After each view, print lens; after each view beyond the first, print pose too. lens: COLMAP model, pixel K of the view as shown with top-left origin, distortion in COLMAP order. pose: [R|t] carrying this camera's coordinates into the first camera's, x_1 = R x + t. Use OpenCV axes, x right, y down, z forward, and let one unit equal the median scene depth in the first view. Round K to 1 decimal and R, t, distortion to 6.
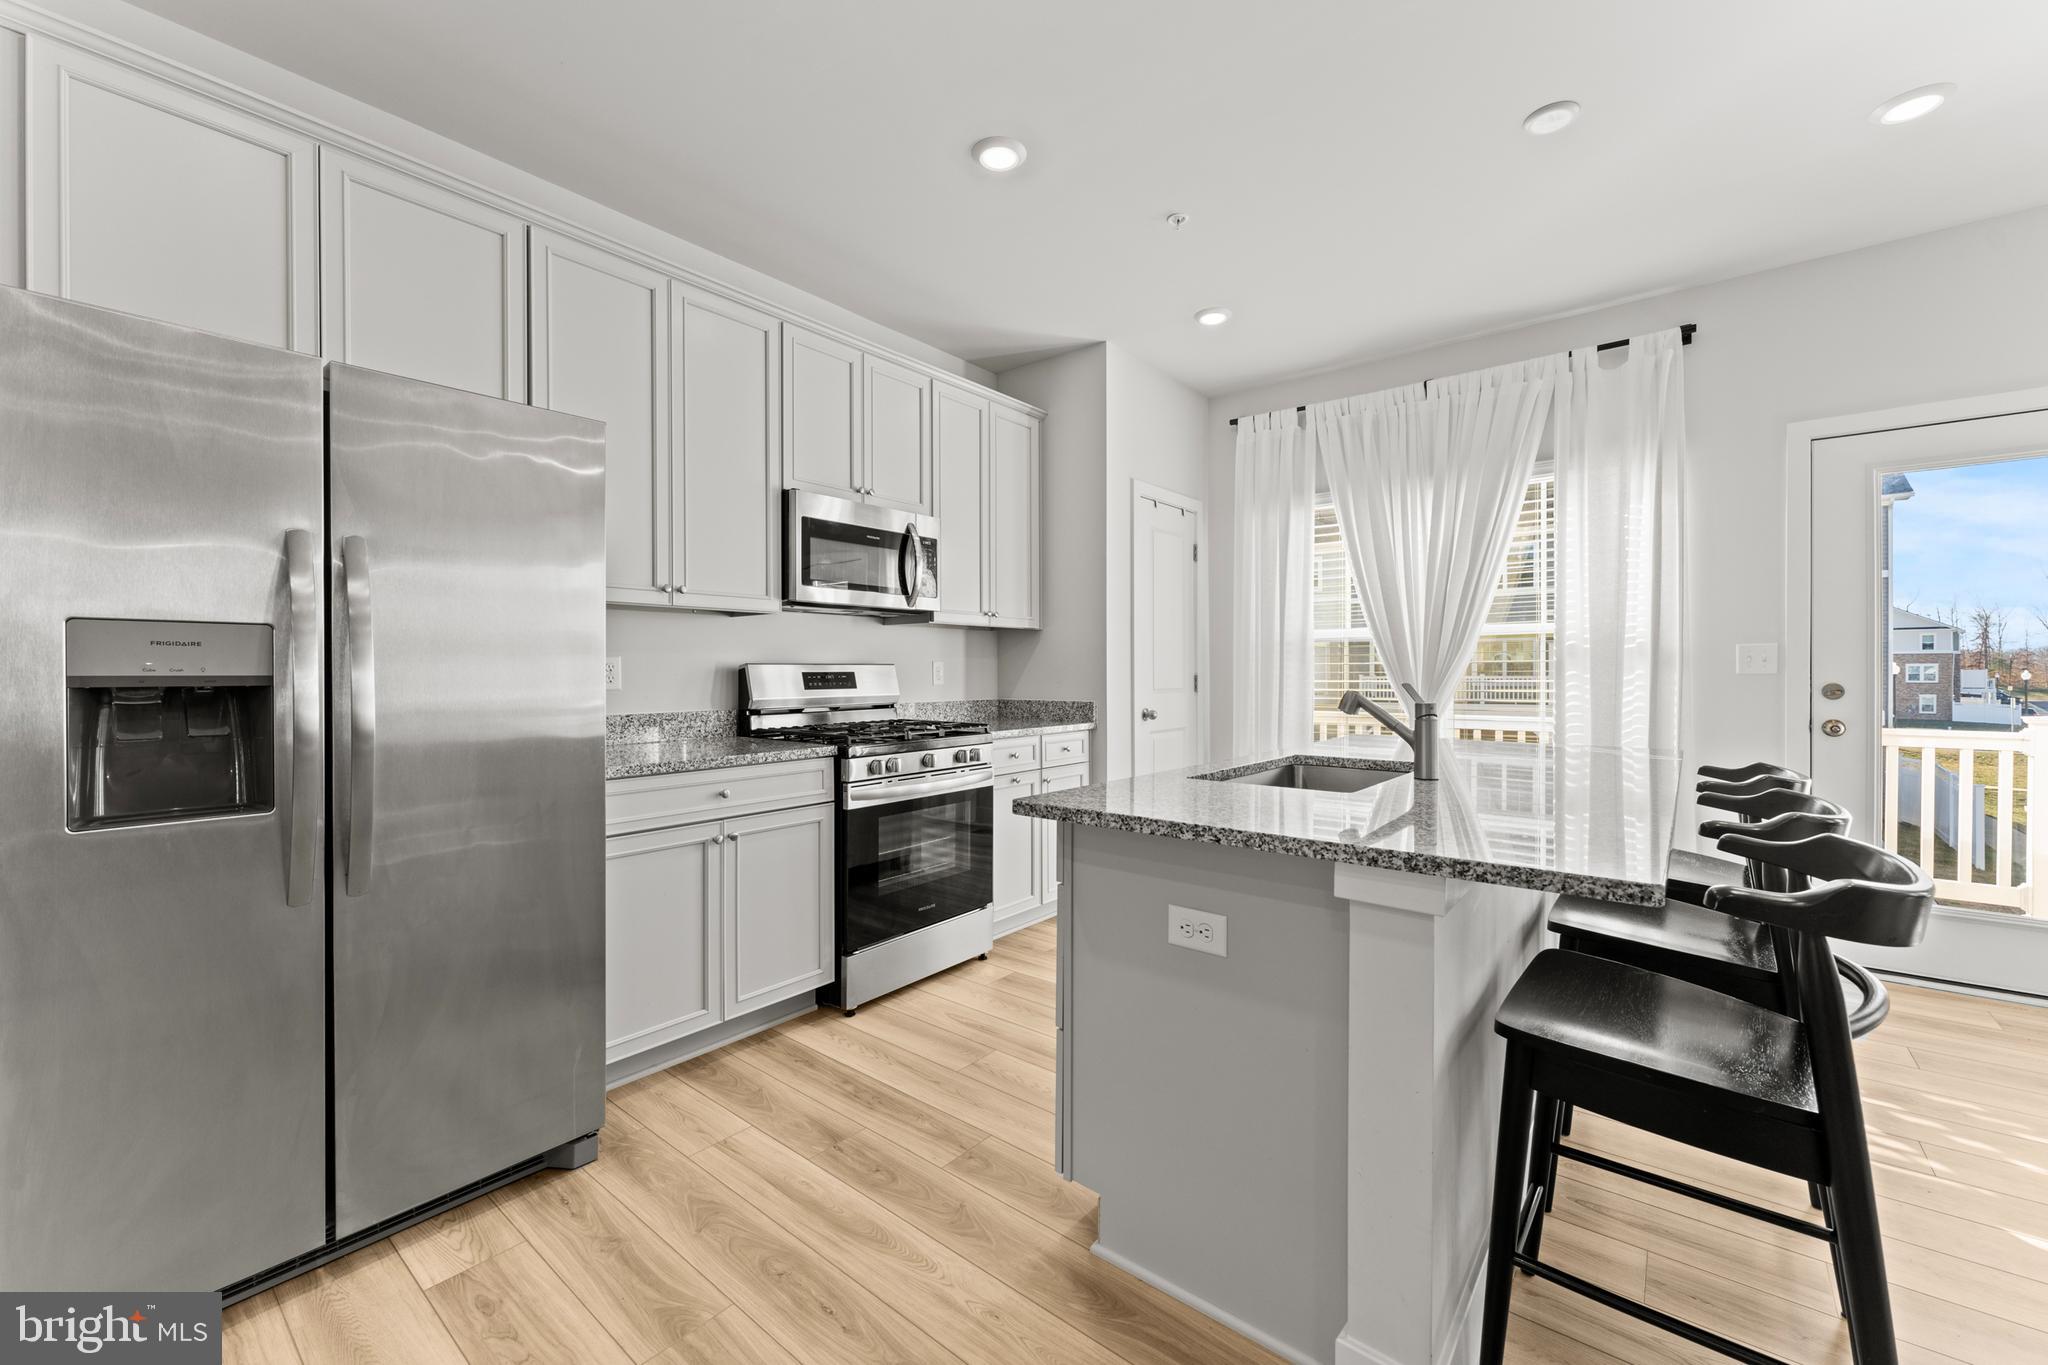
lens RADIAL K [[811.8, 0, 1027.3], [0, 811.8, 679.0], [0, 0, 1]] dist [-0.004708, 0.001541]
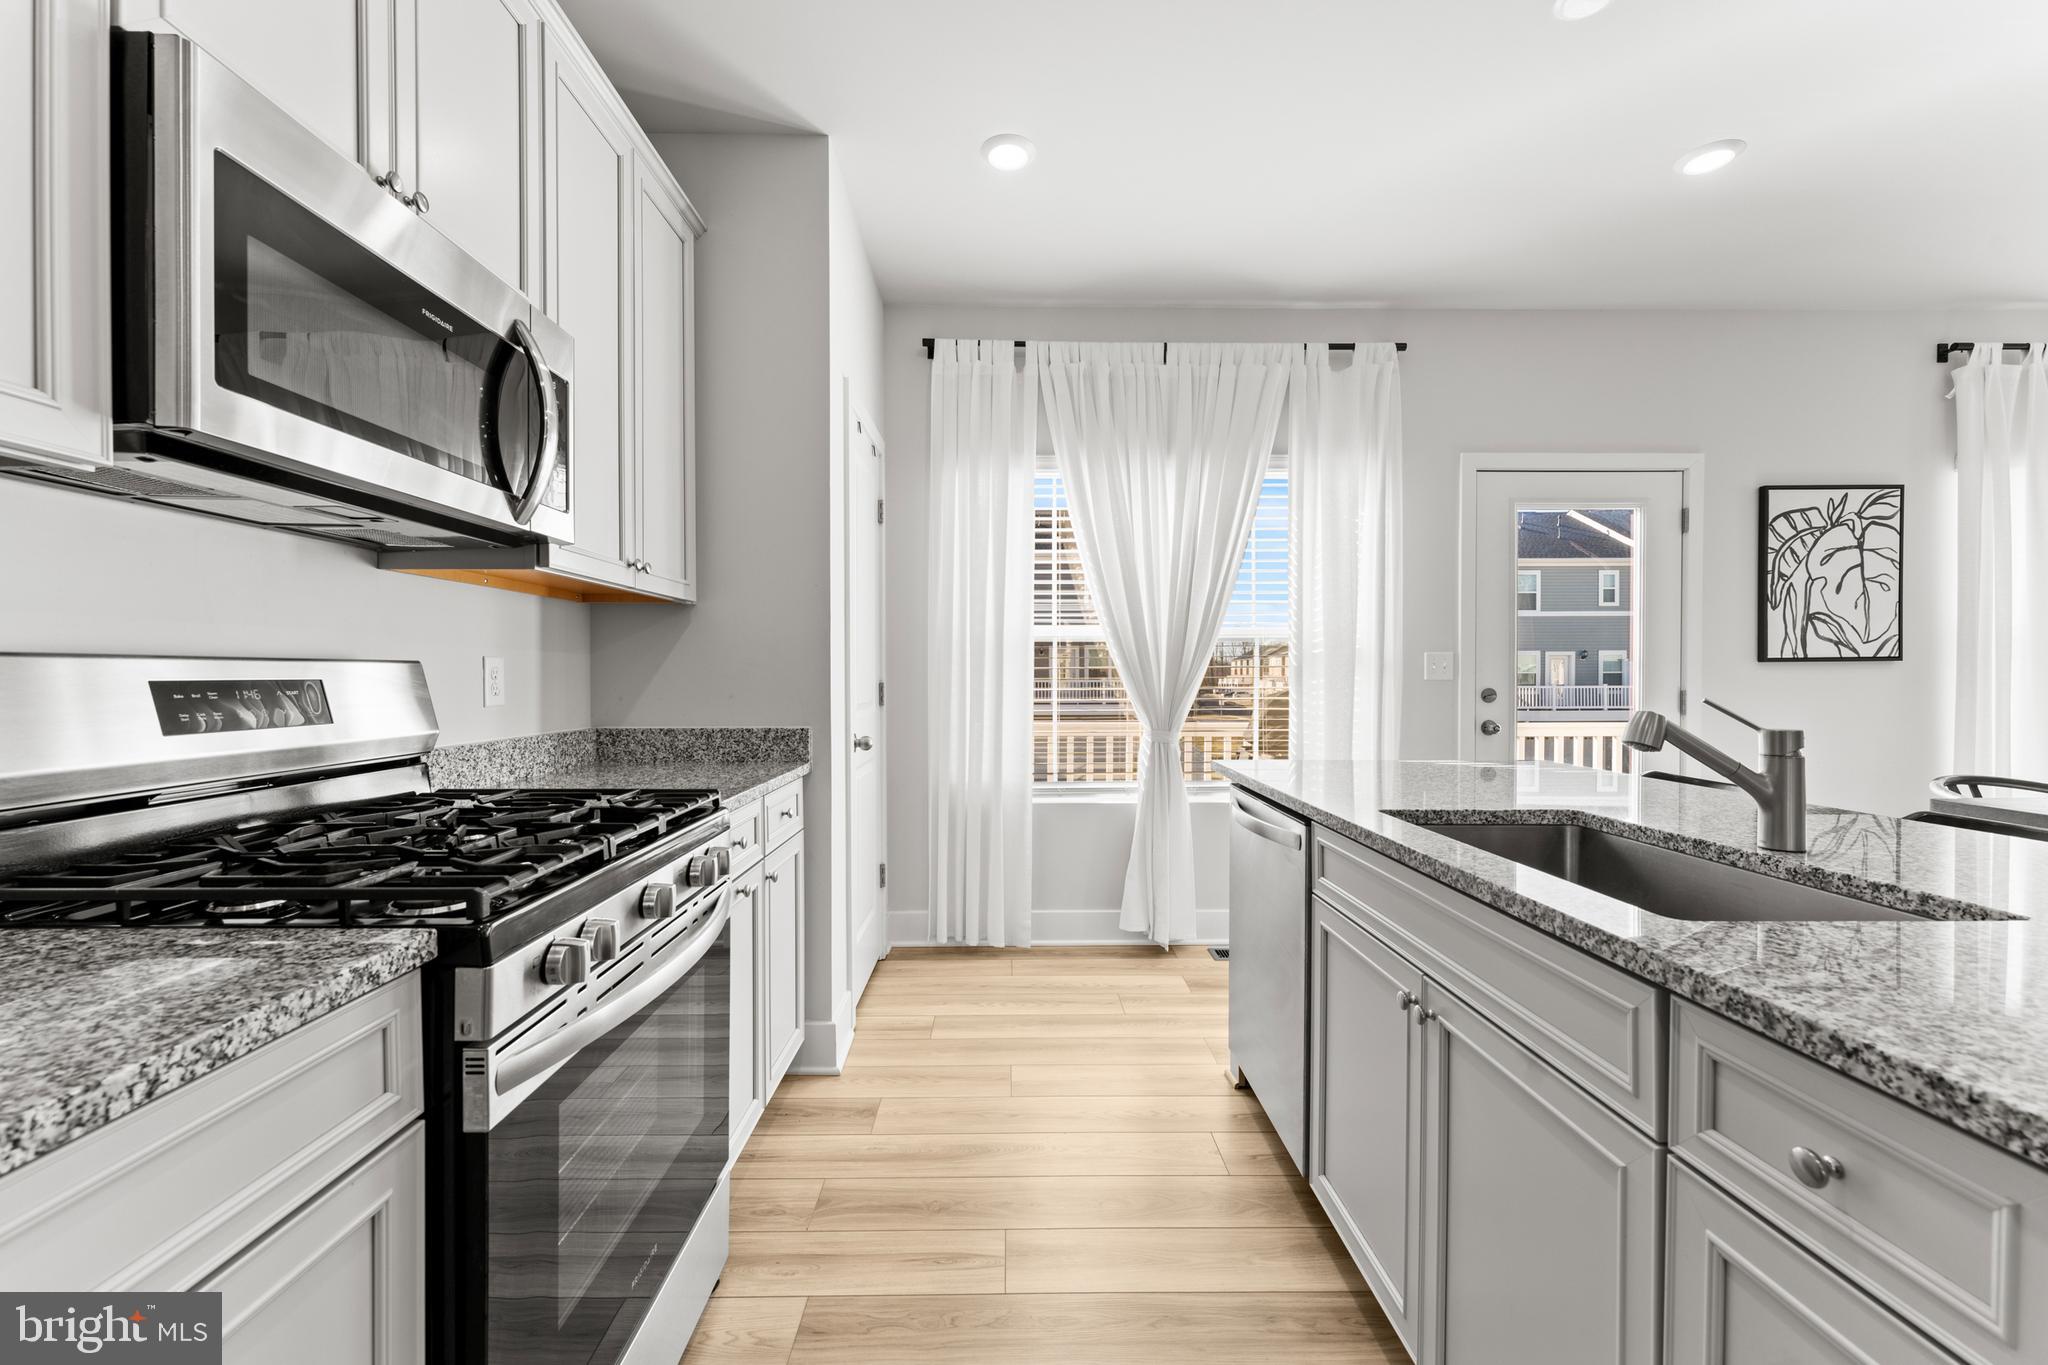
lens RADIAL K [[811.8, 0, 1033.8], [0, 811.8, 681.6], [0, 0, 1]] dist [-0.004708, 0.001541]
pose [[0.761829, -0.003471, 0.647769, -0.214565], [0.005074, 0.999987, -0.000609, -0.006089], [-0.647759, 0.003750, 0.761836, 0.520154]]
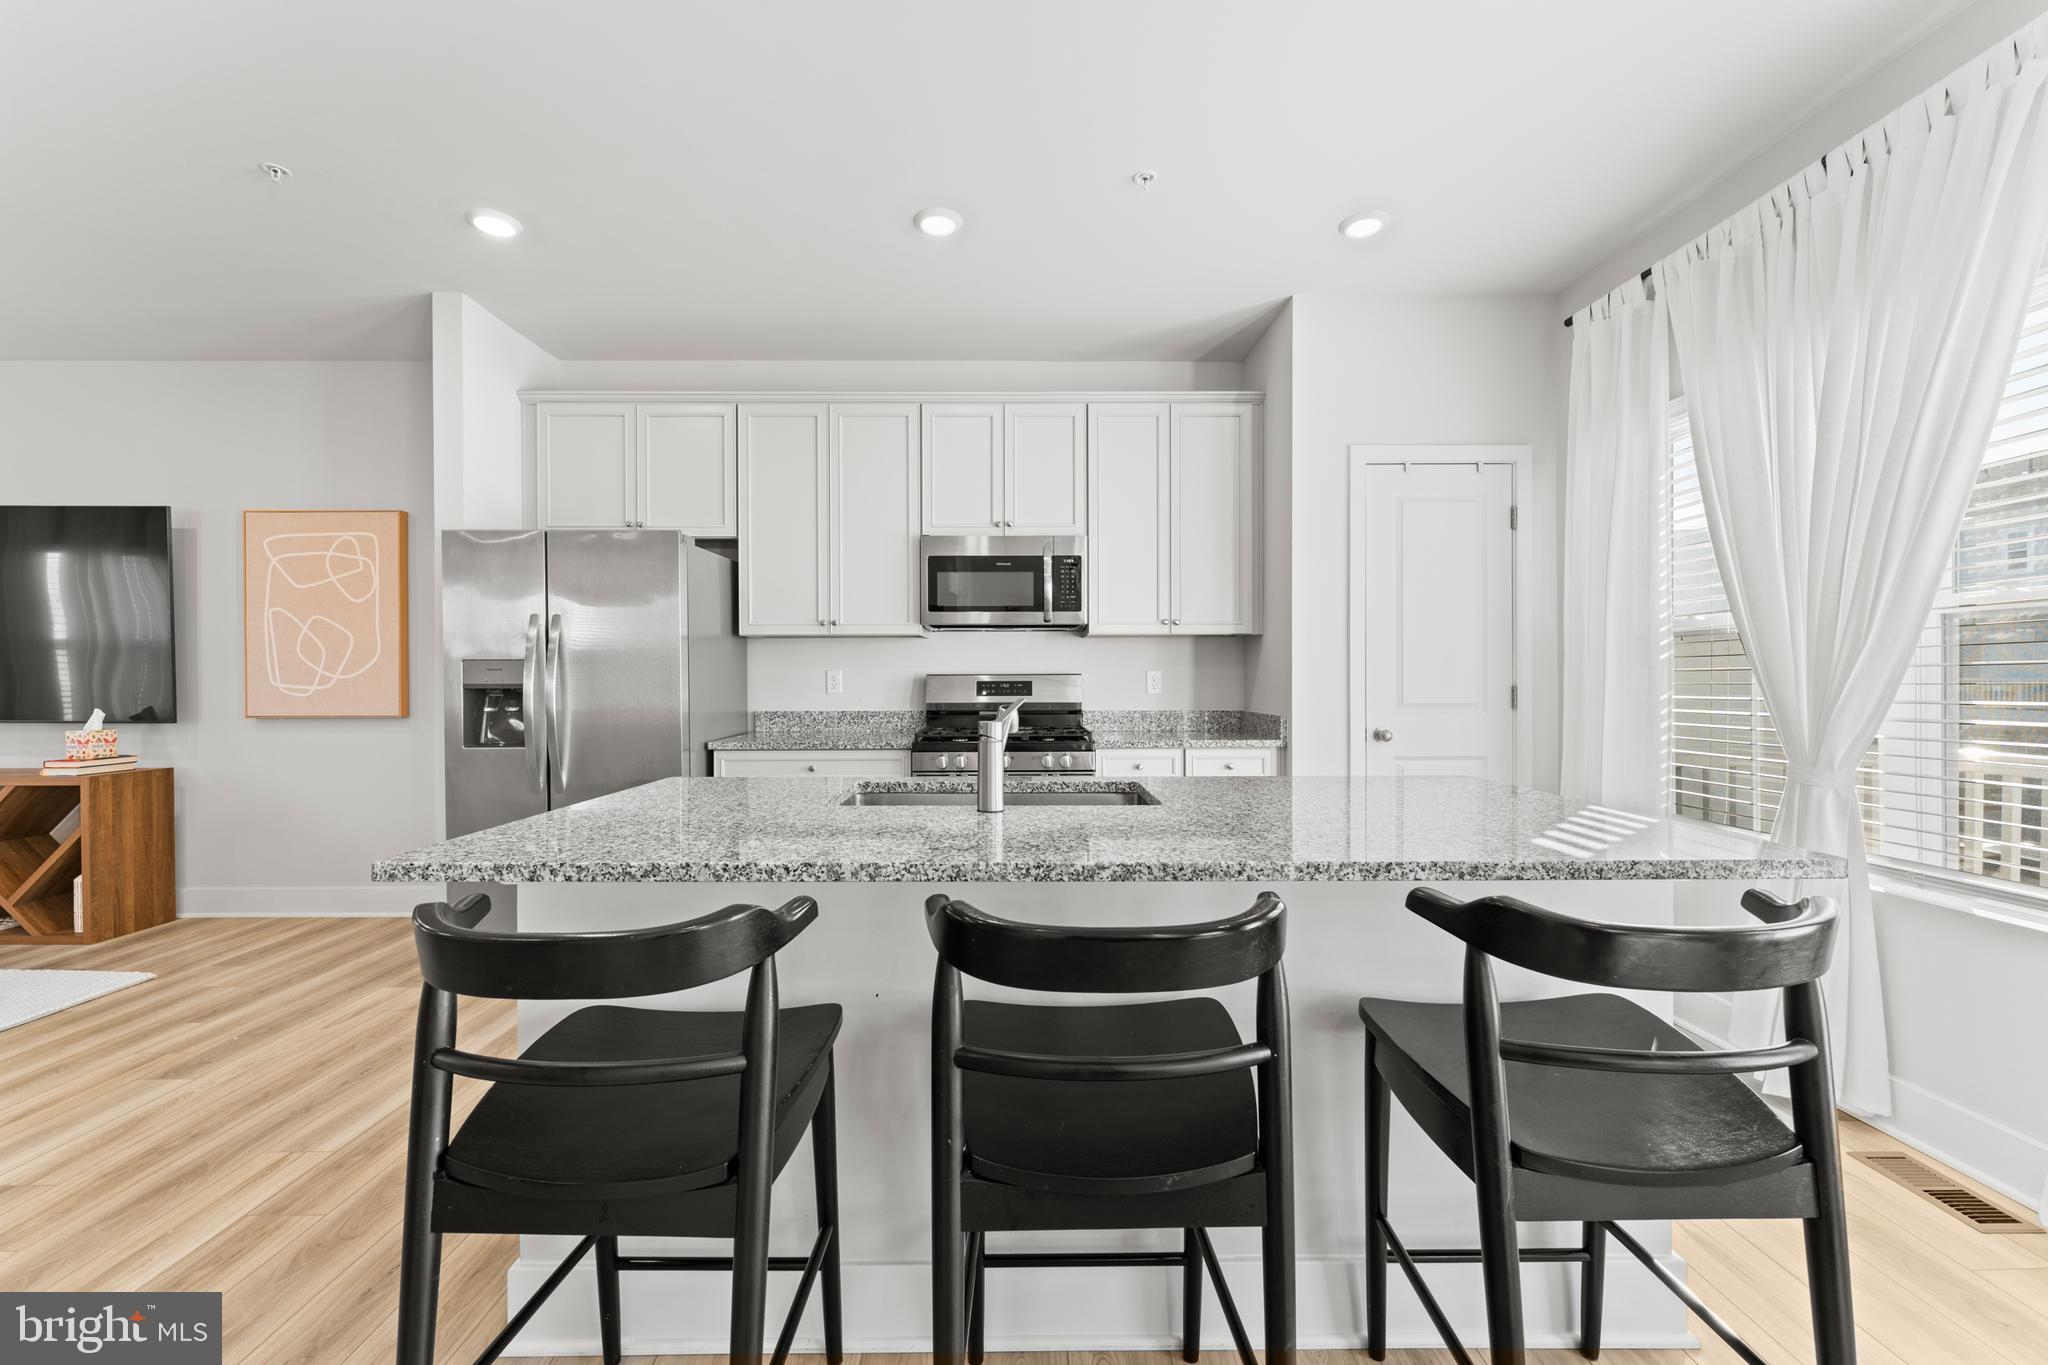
lens RADIAL K [[811.8, 0, 1019.2], [0, 811.8, 681.0], [0, 0, 1]] dist [-0.004708, 0.001541]
pose [[0.639539, 0.001378, -0.768757, 0.678308], [-0.006462, 0.999973, -0.003583, -0.005496], [0.768731, 0.007260, 0.639531, 0.278646]]
